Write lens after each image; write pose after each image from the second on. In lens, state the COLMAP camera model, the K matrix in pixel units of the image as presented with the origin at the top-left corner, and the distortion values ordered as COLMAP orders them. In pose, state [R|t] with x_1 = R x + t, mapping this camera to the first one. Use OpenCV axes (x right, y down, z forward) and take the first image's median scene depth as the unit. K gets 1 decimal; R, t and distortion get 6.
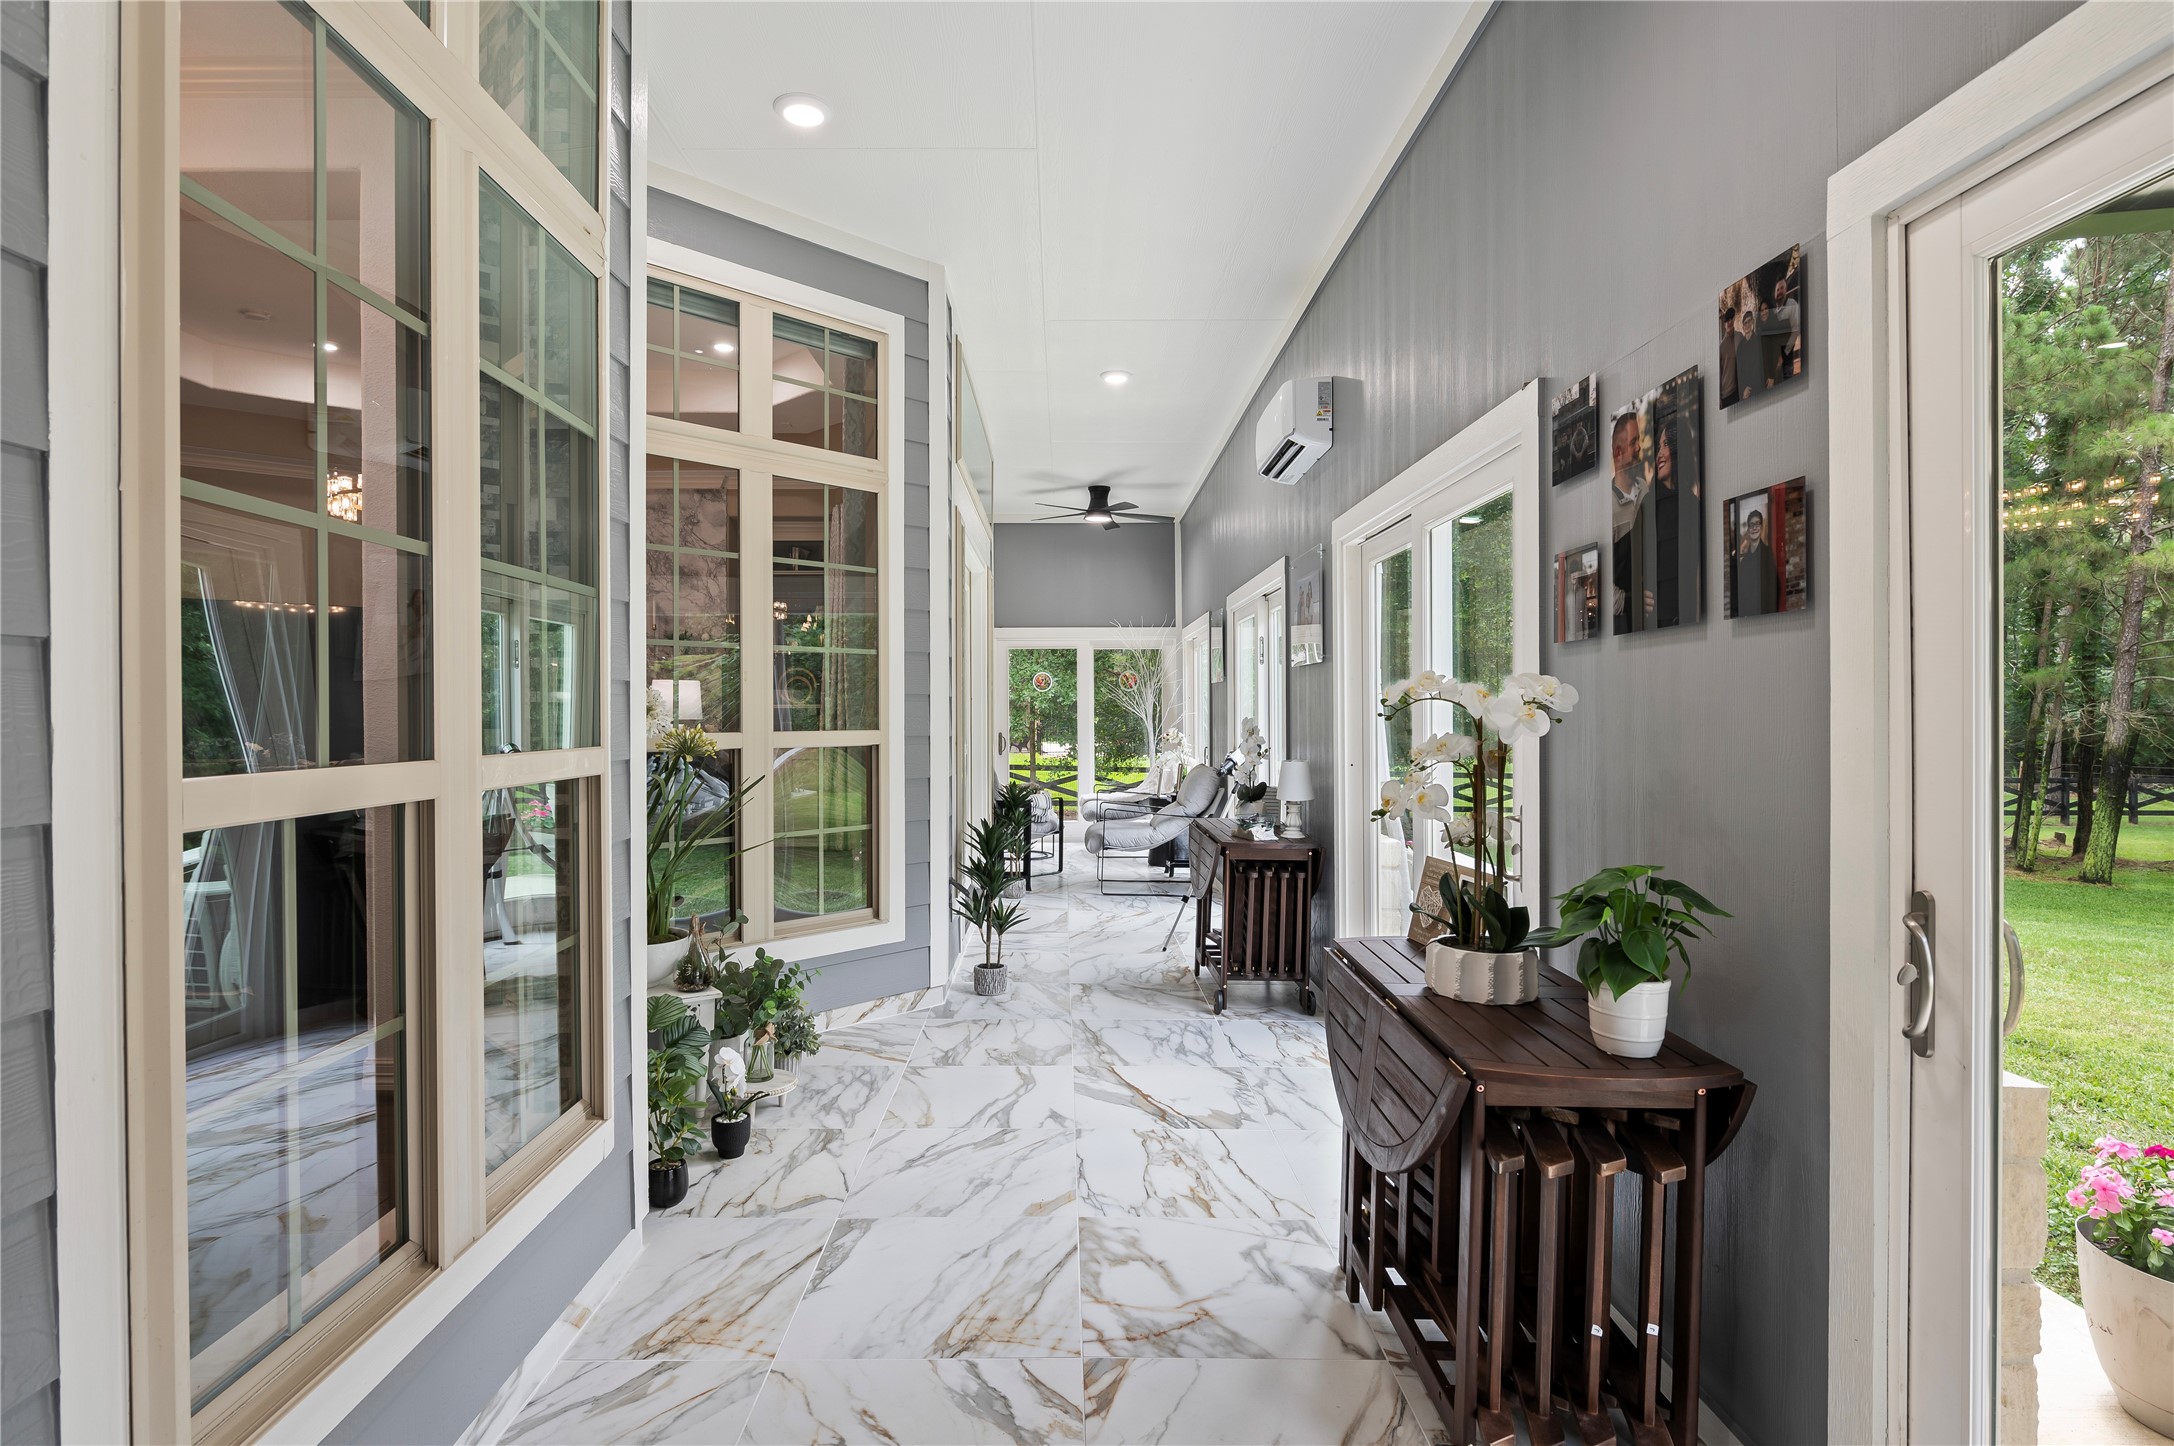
lens RADIAL K [[1069.6, 0, 1087.0], [0, 1069.6, 723.0], [0, 0, 1]] dist [-0.003465, -0.000526]
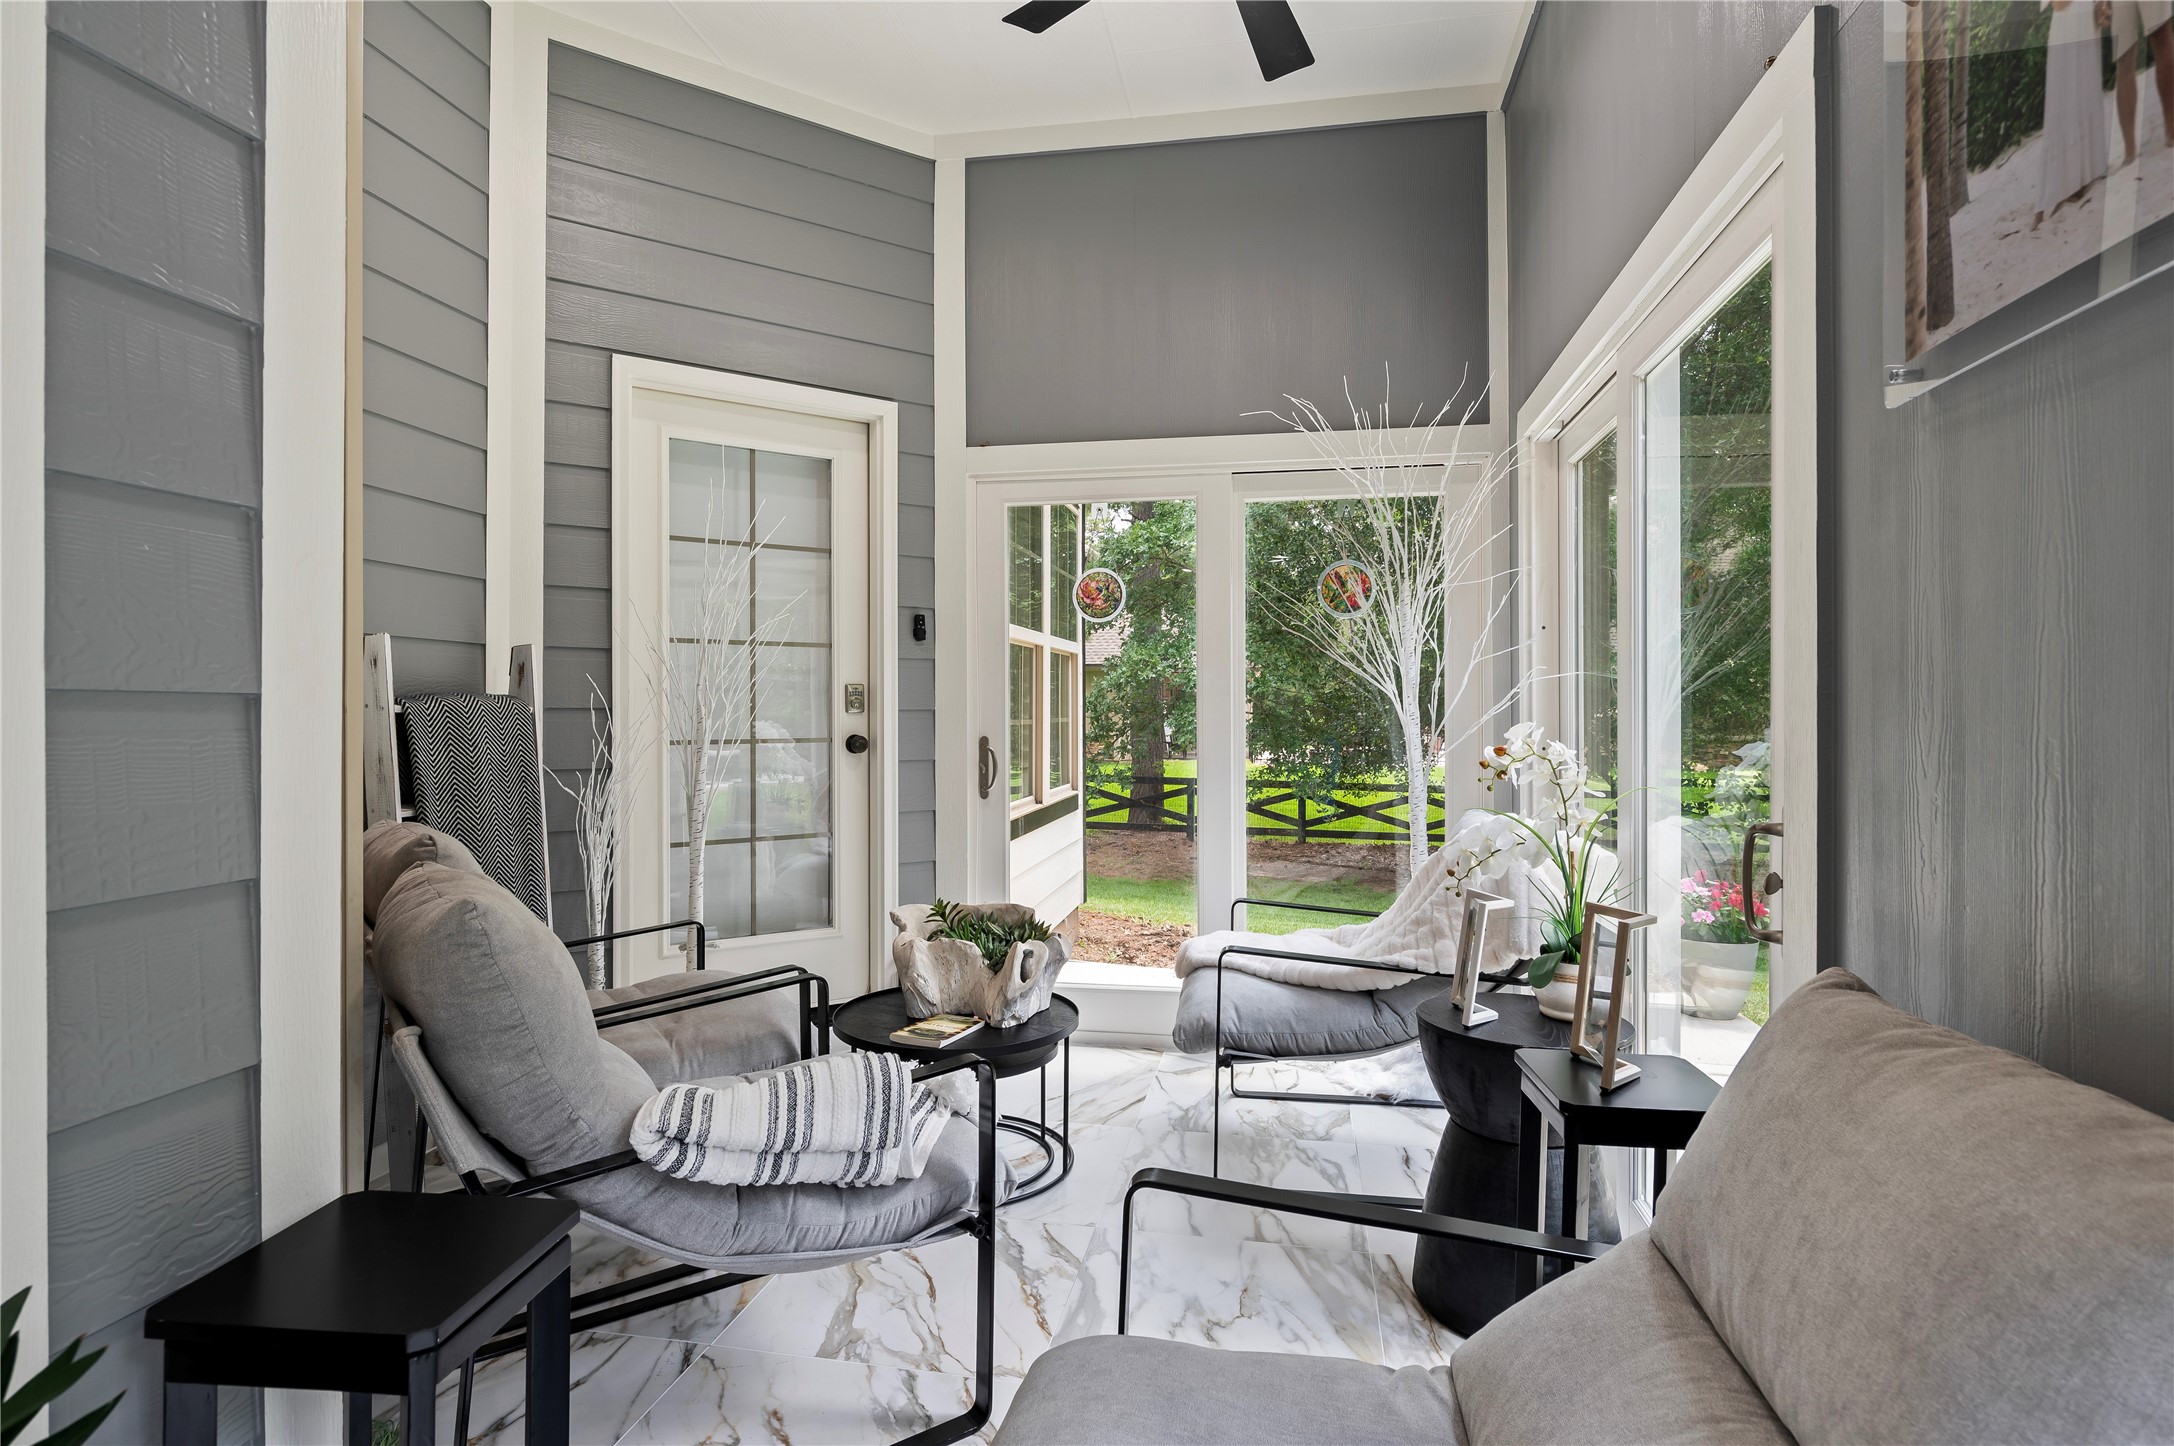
lens RADIAL K [[1069.6, 0, 1087.0], [0, 1069.6, 723.0], [0, 0, 1]] dist [-0.003465, -0.000526]
pose [[0.976677, -0.000466, -0.214715, 0.031461], [0.000062, 0.999998, -0.001889, 0.005084], [0.214716, 0.001832, 0.976675, 0.642747]]
